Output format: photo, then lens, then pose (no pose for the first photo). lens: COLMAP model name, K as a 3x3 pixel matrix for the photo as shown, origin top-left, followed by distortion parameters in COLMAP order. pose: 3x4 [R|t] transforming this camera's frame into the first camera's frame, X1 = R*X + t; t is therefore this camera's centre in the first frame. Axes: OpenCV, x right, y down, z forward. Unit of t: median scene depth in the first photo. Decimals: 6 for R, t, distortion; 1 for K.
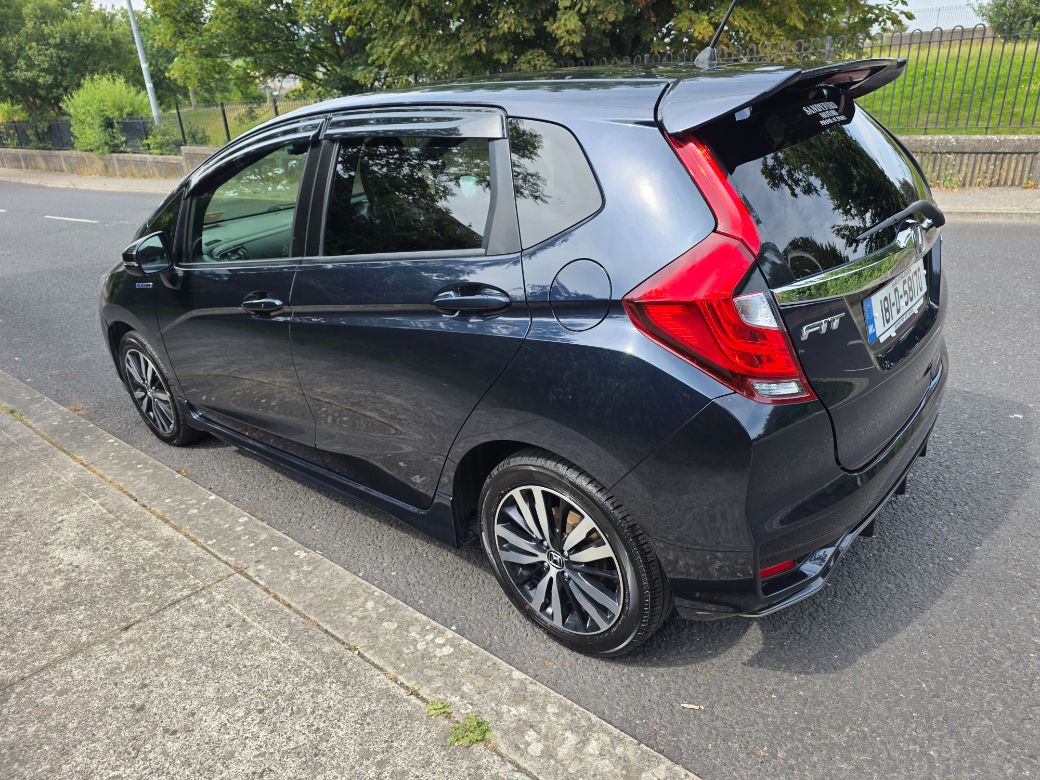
lens RADIAL K [[698.1, 0, 518.7], [0, 698.1, 398.6], [0, 0, 1]] dist [0.026846, -0.006575]
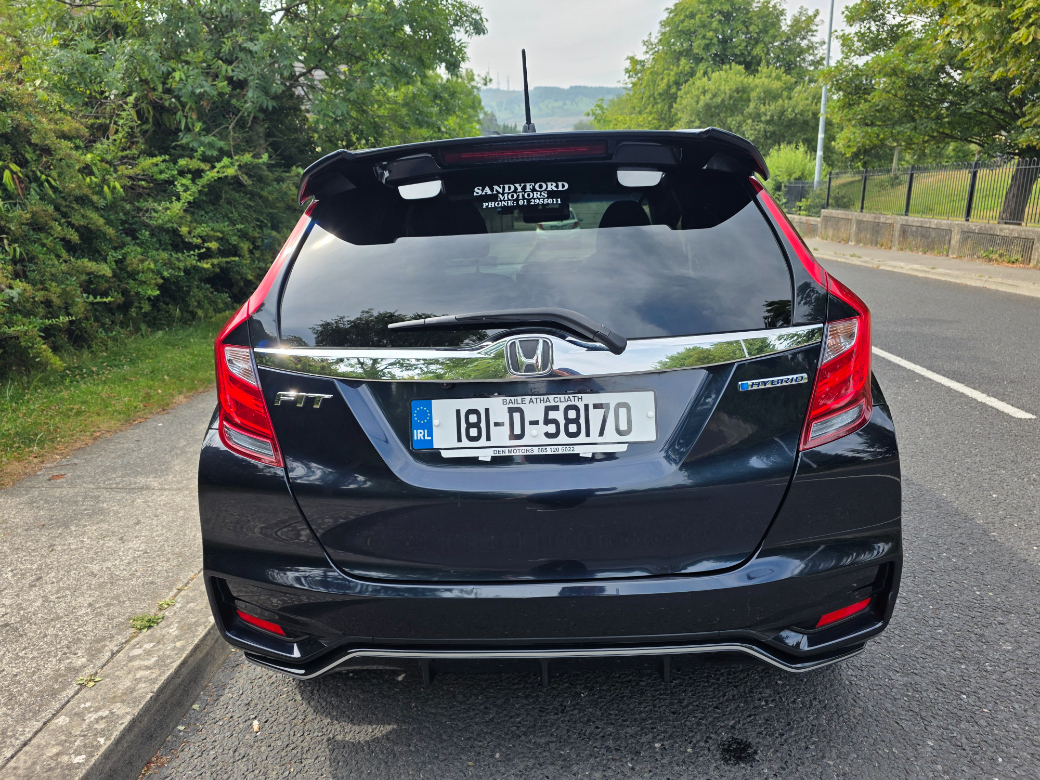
lens RADIAL K [[698.1, 0, 522.7], [0, 698.1, 393.5], [0, 0, 1]] dist [0.026846, -0.006575]
pose [[0.616155, 0.252439, -0.746075, 0.089693], [-0.316555, 0.946743, 0.058906, -0.017774], [0.721212, 0.199878, 0.663251, 0.037277]]
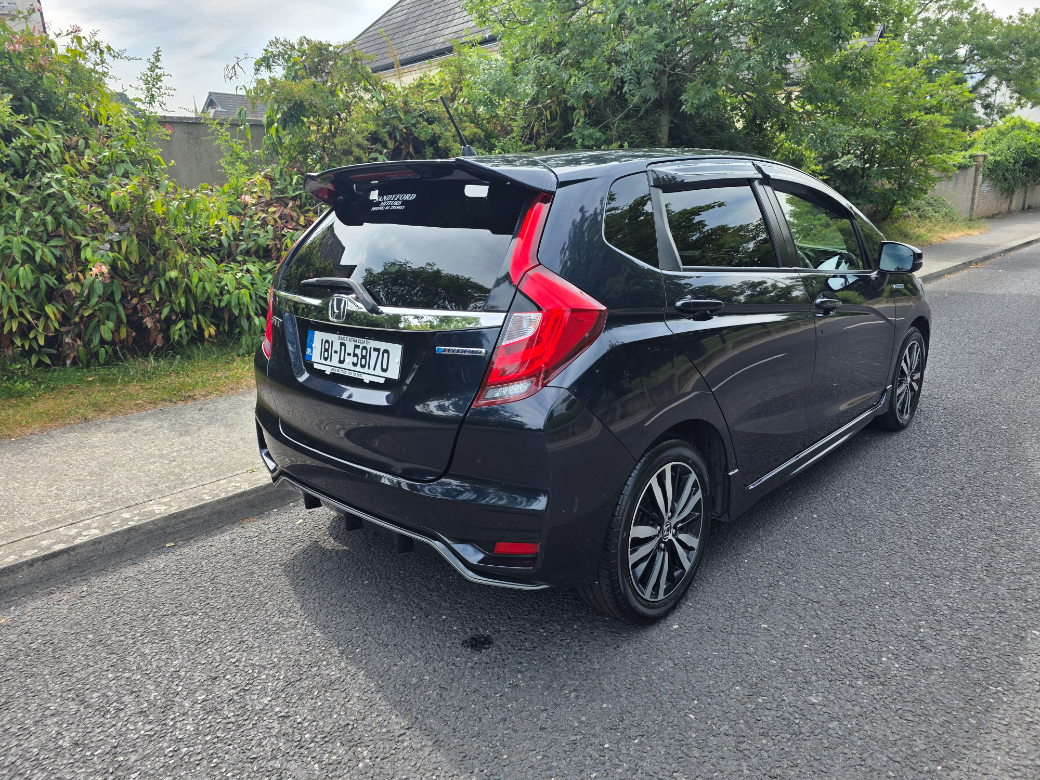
lens RADIAL K [[698.1, 0, 521.3], [0, 698.1, 381.7], [0, 0, 1]] dist [0.026846, -0.006575]
pose [[-0.028223, 0.327735, -0.944348, 0.135095], [-0.362550, 0.877040, 0.315211, -0.047378], [0.931537, 0.351269, 0.094067, 0.094584]]
